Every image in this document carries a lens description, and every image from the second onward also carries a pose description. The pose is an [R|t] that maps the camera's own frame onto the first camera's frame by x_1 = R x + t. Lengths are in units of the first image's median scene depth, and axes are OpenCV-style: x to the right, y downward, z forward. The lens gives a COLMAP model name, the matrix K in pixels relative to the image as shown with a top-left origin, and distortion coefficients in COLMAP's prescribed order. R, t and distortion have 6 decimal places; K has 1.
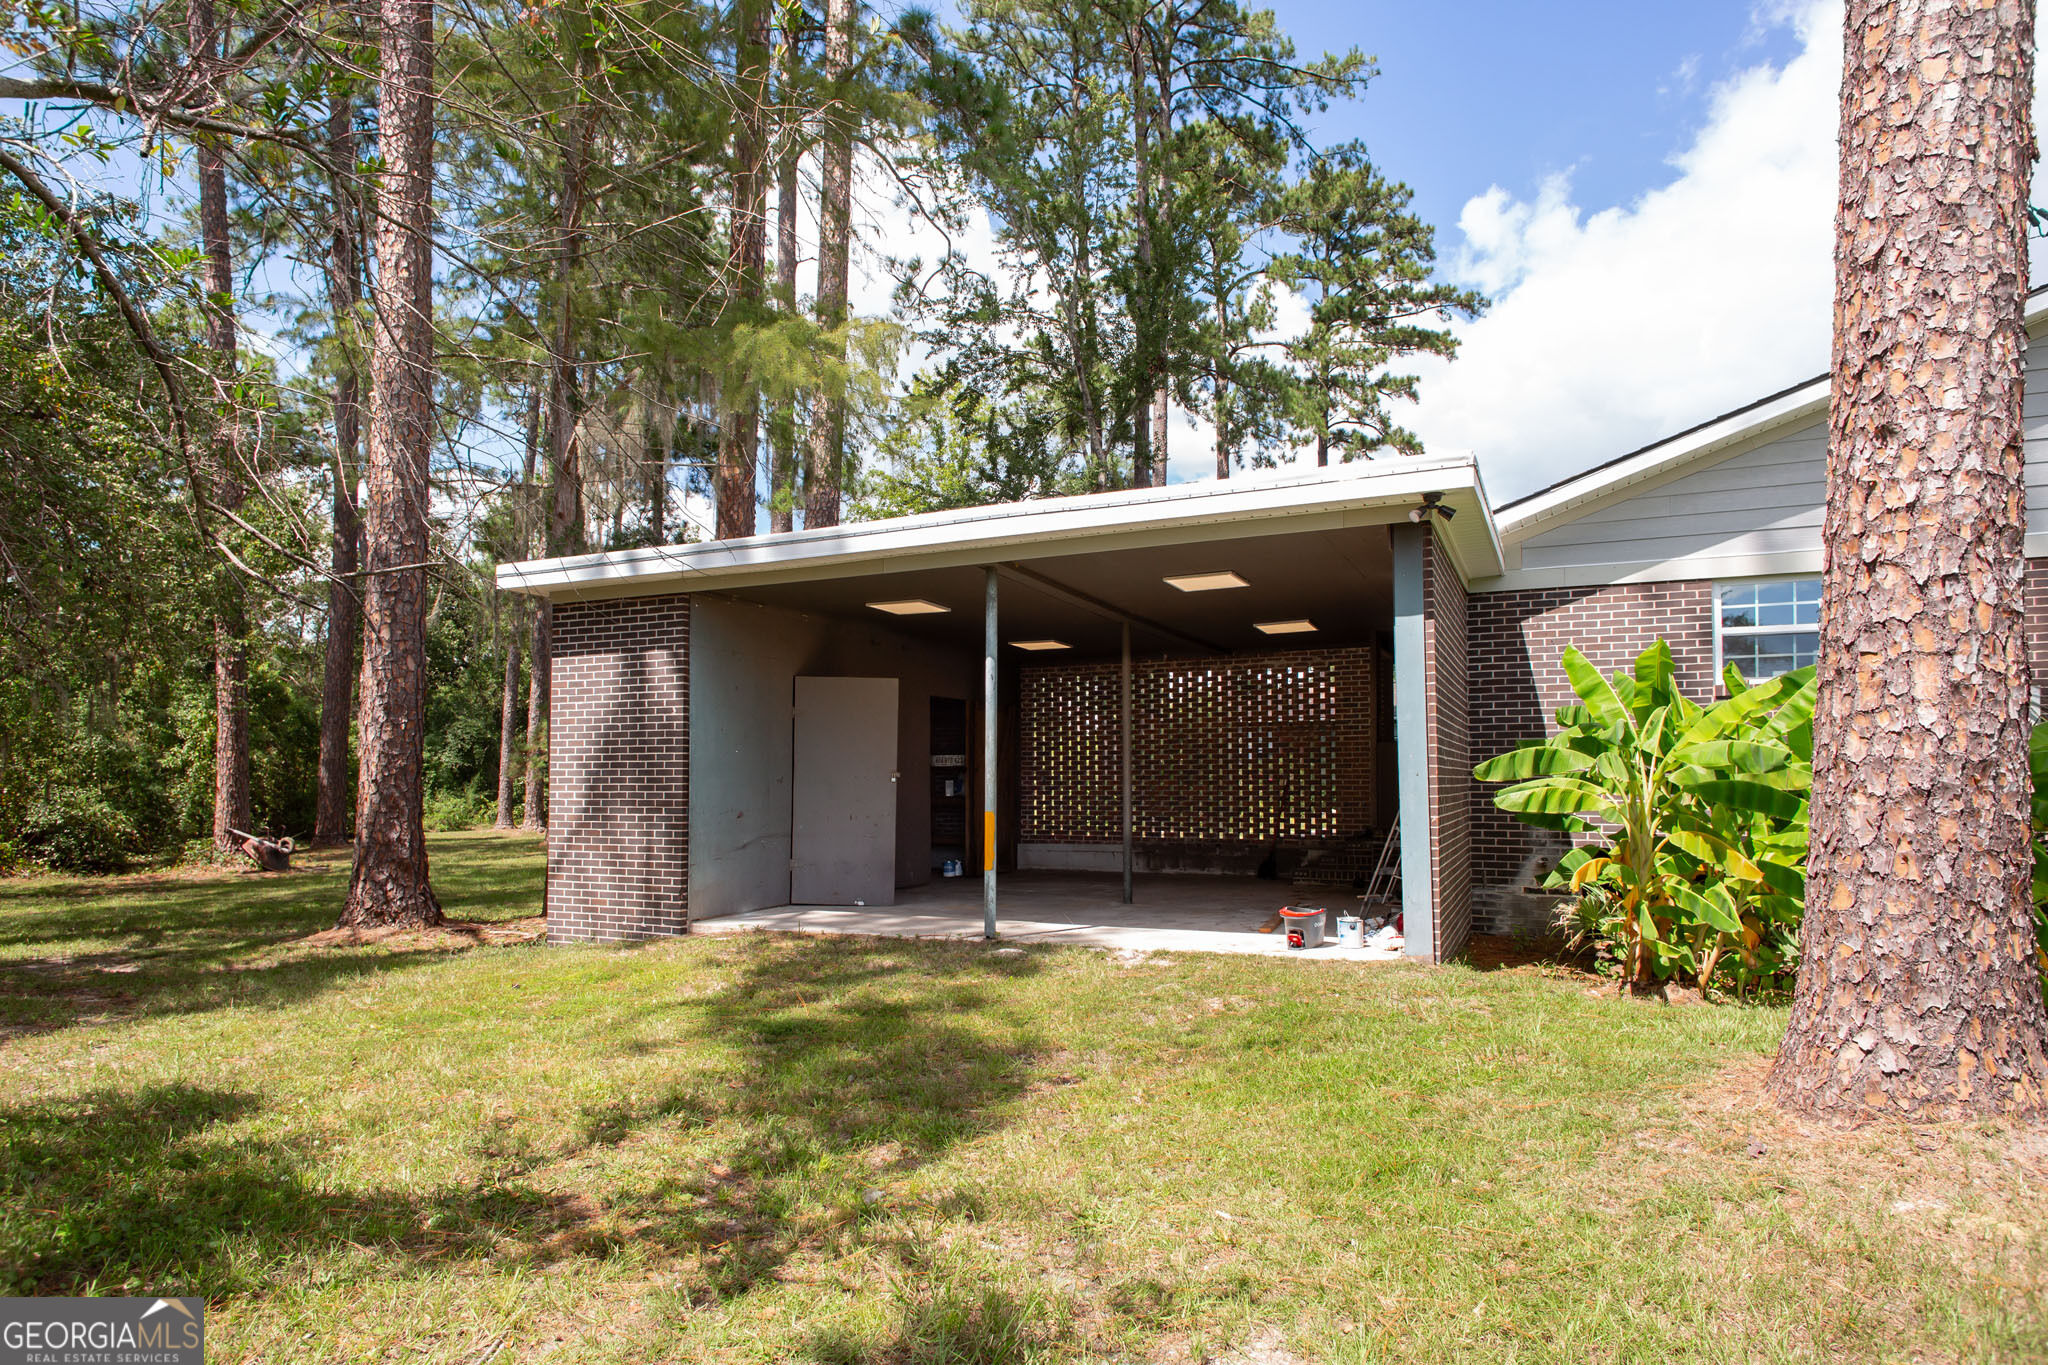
lens RADIAL K [[1189.7, 0, 1024.0], [0, 1189.7, 682.5], [0, 0, 1]] dist [0.013580, -0.000620]
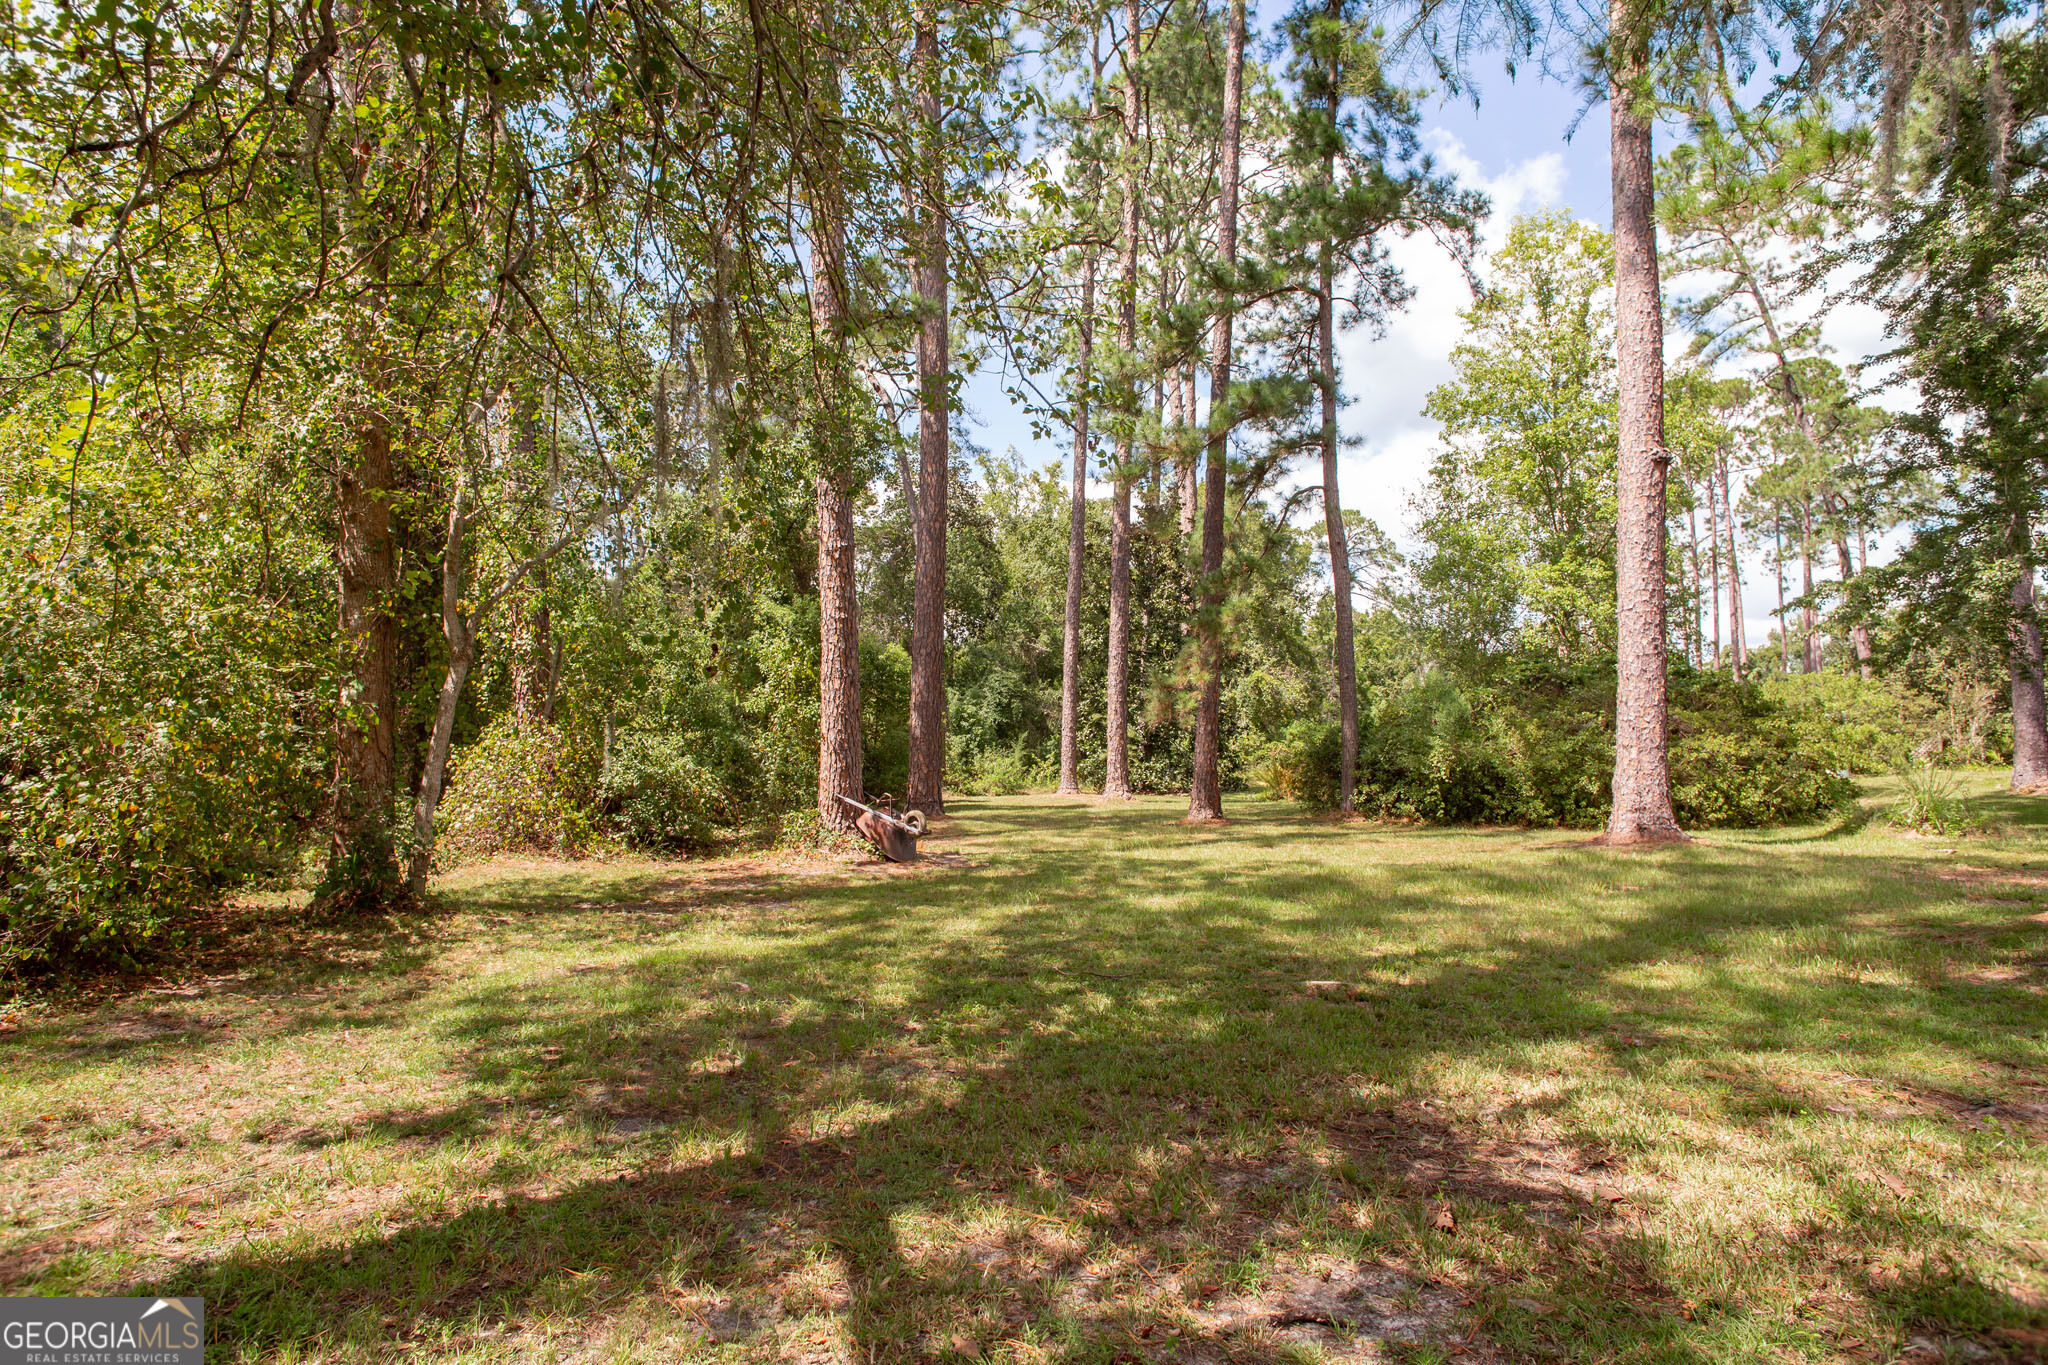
lens RADIAL K [[1189.7, 0, 1024.0], [0, 1189.7, 682.5], [0, 0, 1]] dist [0.013580, -0.000620]
pose [[0.931049, -0.018043, -0.364447, -0.315922], [0.029787, 0.999202, 0.026628, 0.042322], [0.363676, -0.035647, 0.930843, 0.409264]]
